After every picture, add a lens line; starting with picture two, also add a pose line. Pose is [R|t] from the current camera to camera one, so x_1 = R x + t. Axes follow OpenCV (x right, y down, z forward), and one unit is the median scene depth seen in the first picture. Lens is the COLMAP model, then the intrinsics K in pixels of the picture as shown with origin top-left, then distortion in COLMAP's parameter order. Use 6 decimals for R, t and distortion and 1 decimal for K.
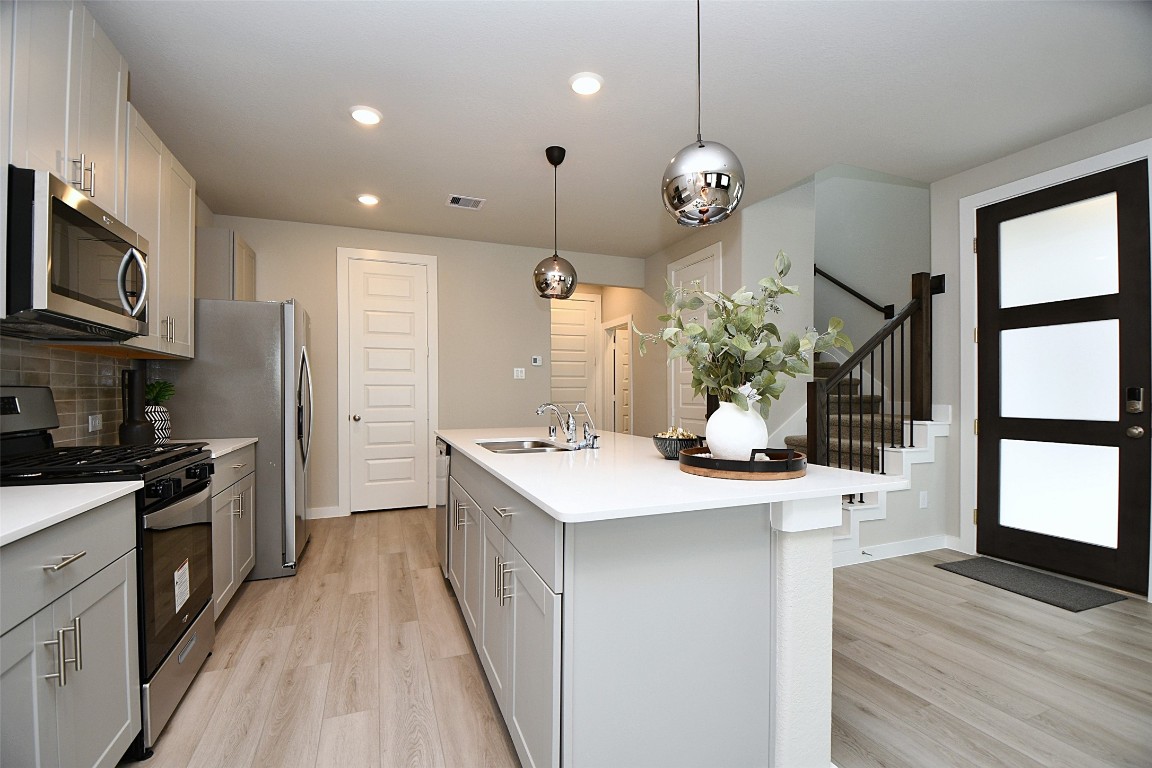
lens RADIAL K [[507.3, 0, 580.8], [0, 507.3, 395.0], [0, 0, 1]] dist [0.001074, -0.016293]
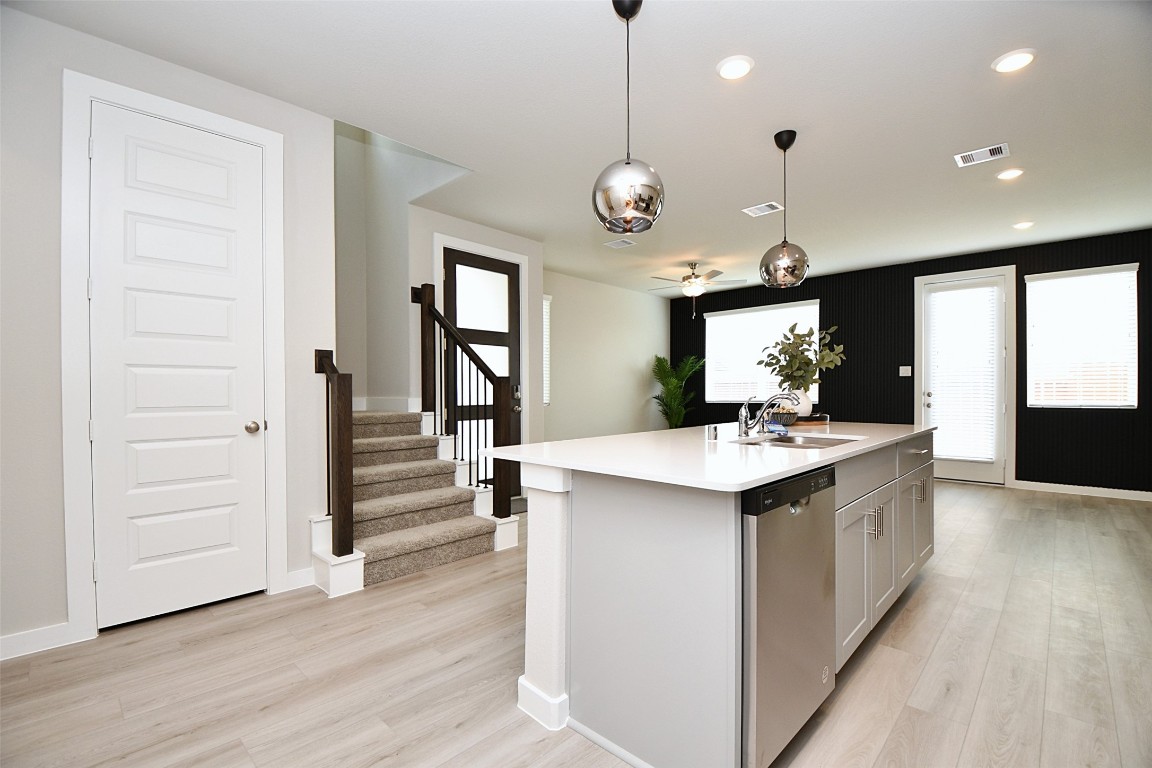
lens RADIAL K [[507.3, 0, 580.8], [0, 507.3, 395.0], [0, 0, 1]] dist [0.001074, -0.016293]
pose [[-0.412412, -0.004489, 0.910987, -0.681937], [0.007116, 0.999941, 0.008149, 0.007456], [-0.910970, 0.009843, -0.412356, 1.505062]]
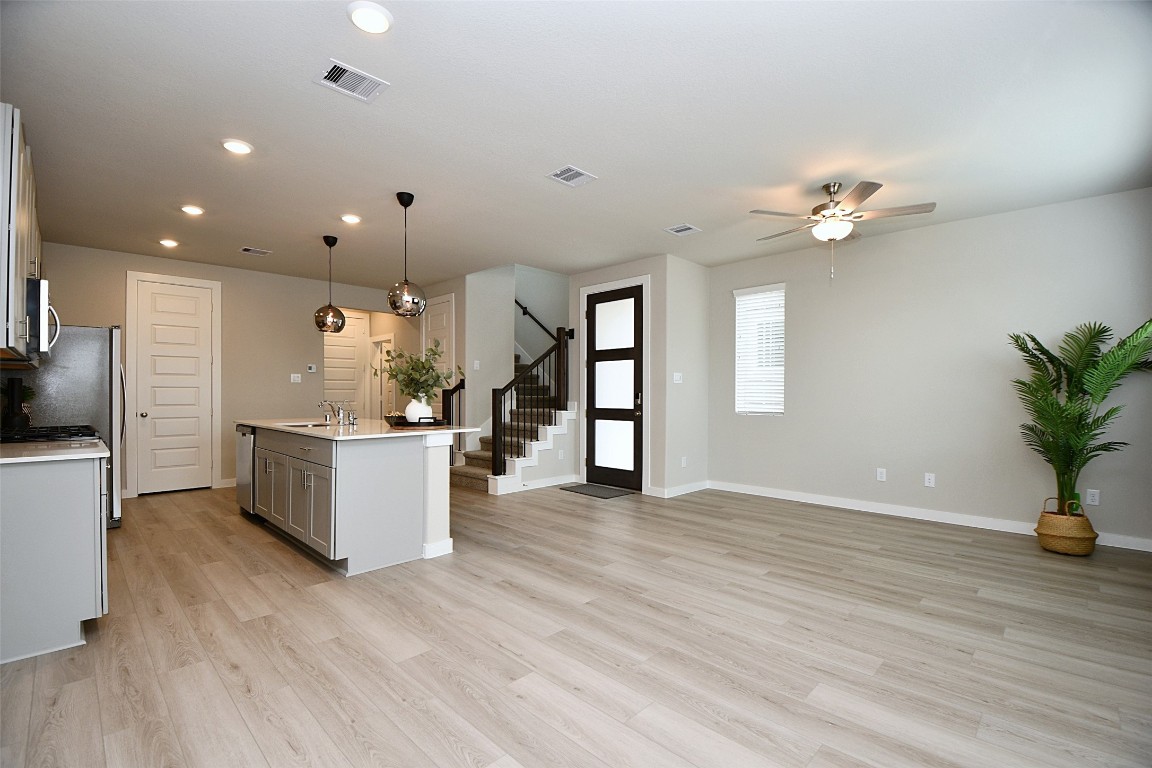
lens RADIAL K [[507.3, 0, 580.8], [0, 507.3, 395.0], [0, 0, 1]] dist [0.001074, -0.016293]
pose [[0.913538, 0.002846, 0.406744, 0.023014], [-0.001987, 0.999995, -0.002534, 0.000297], [-0.406750, 0.001507, 0.913538, -0.825027]]
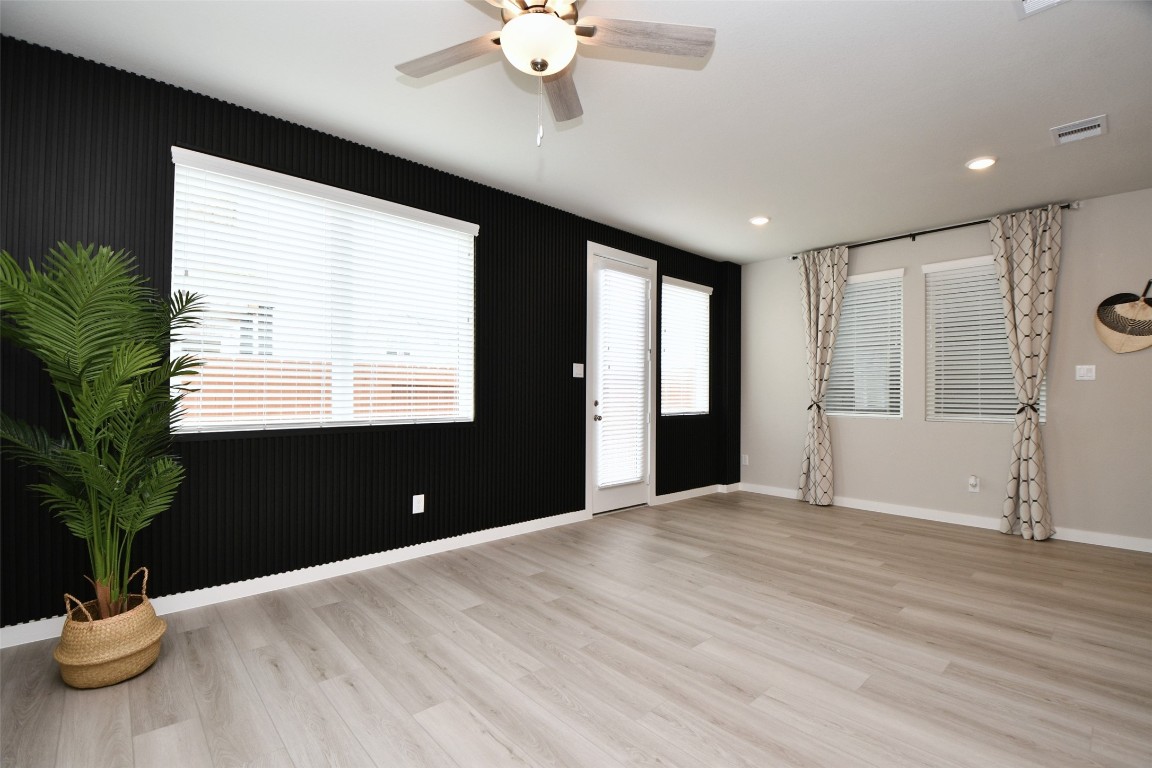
lens RADIAL K [[507.3, 0, 580.8], [0, 507.3, 395.0], [0, 0, 1]] dist [0.001074, -0.016293]
pose [[-0.934899, -0.006848, -0.354847, 1.329939], [-0.009188, 0.999946, 0.004910, -0.000382], [0.354794, 0.007850, -0.934911, 0.725751]]
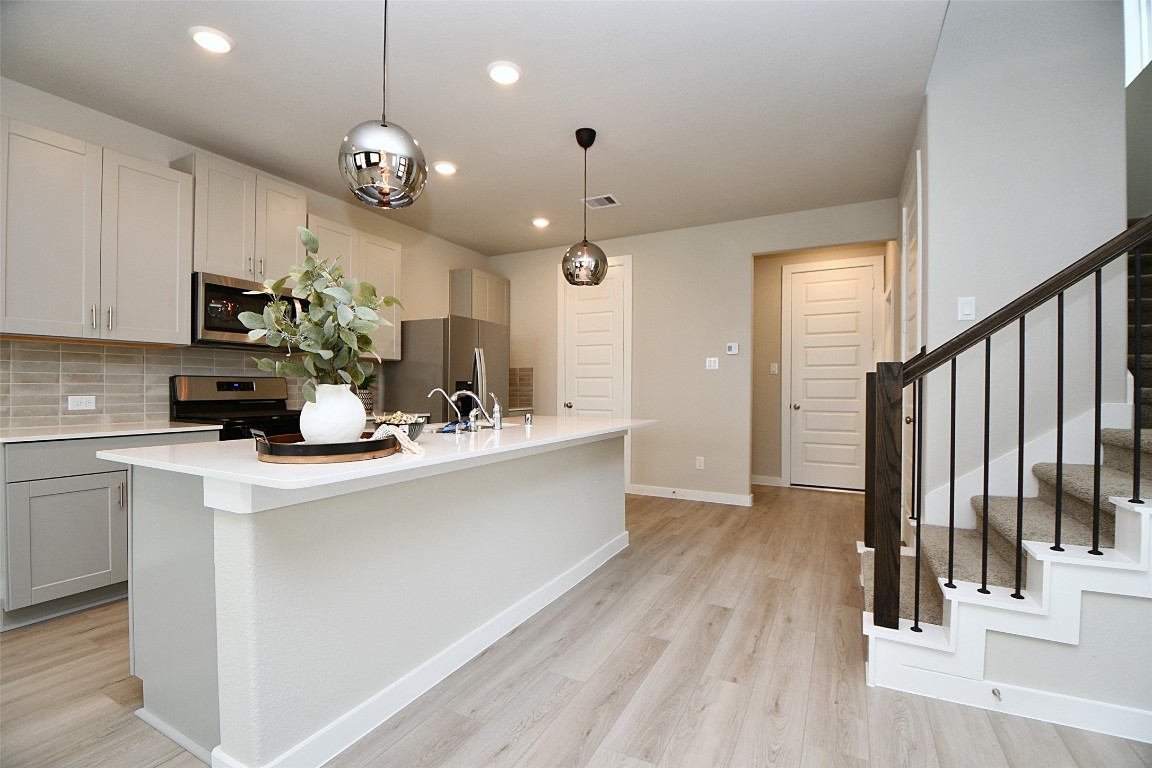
lens RADIAL K [[506.0, 0, 581.2], [0, 506.0, 388.9], [0, 0, 1]] dist [0.001335, -0.016004]
pose [[0.655364, 0.008129, -0.755269, 0.781939], [-0.010783, 0.999941, 0.001406, 0.008422], [0.755236, 0.007223, 0.655413, 0.412730]]
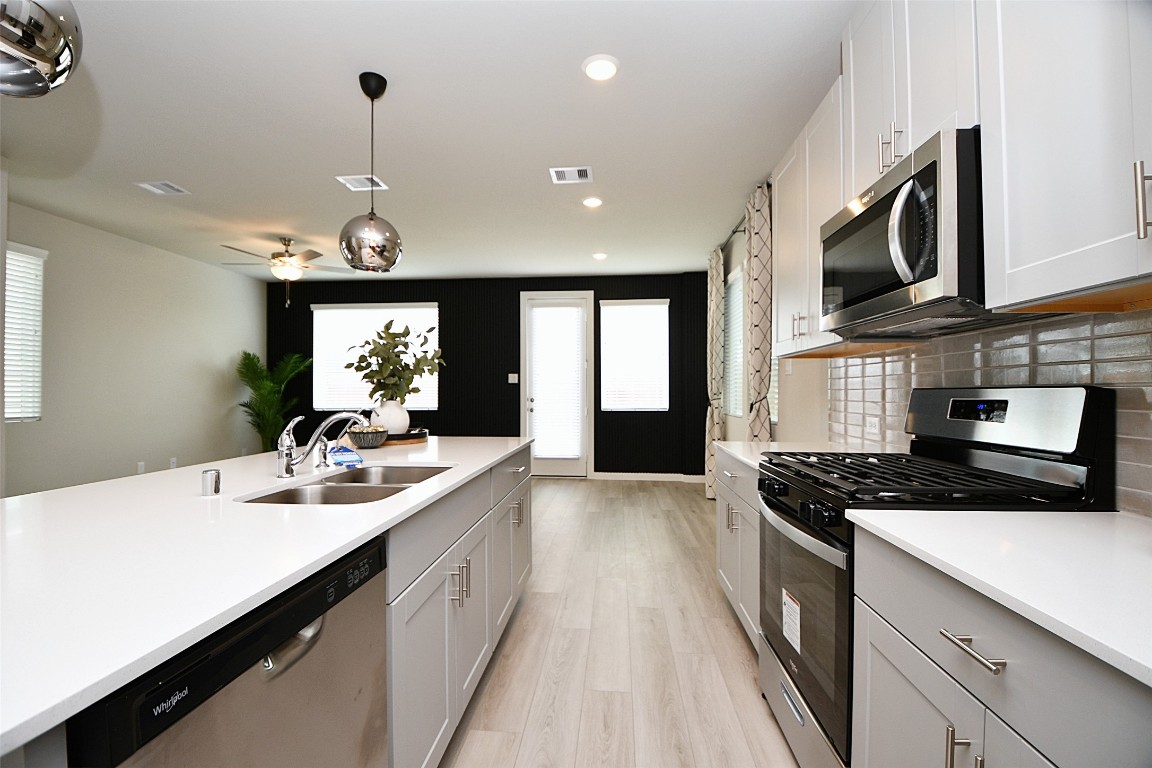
lens RADIAL K [[506.0, 0, 581.2], [0, 506.0, 388.9], [0, 0, 1]] dist [0.001335, -0.016004]
pose [[-0.899084, 0.005893, 0.437736, -0.555298], [0.004633, 0.999981, -0.003946, -0.008708], [-0.437751, -0.001520, -0.899095, 1.260122]]
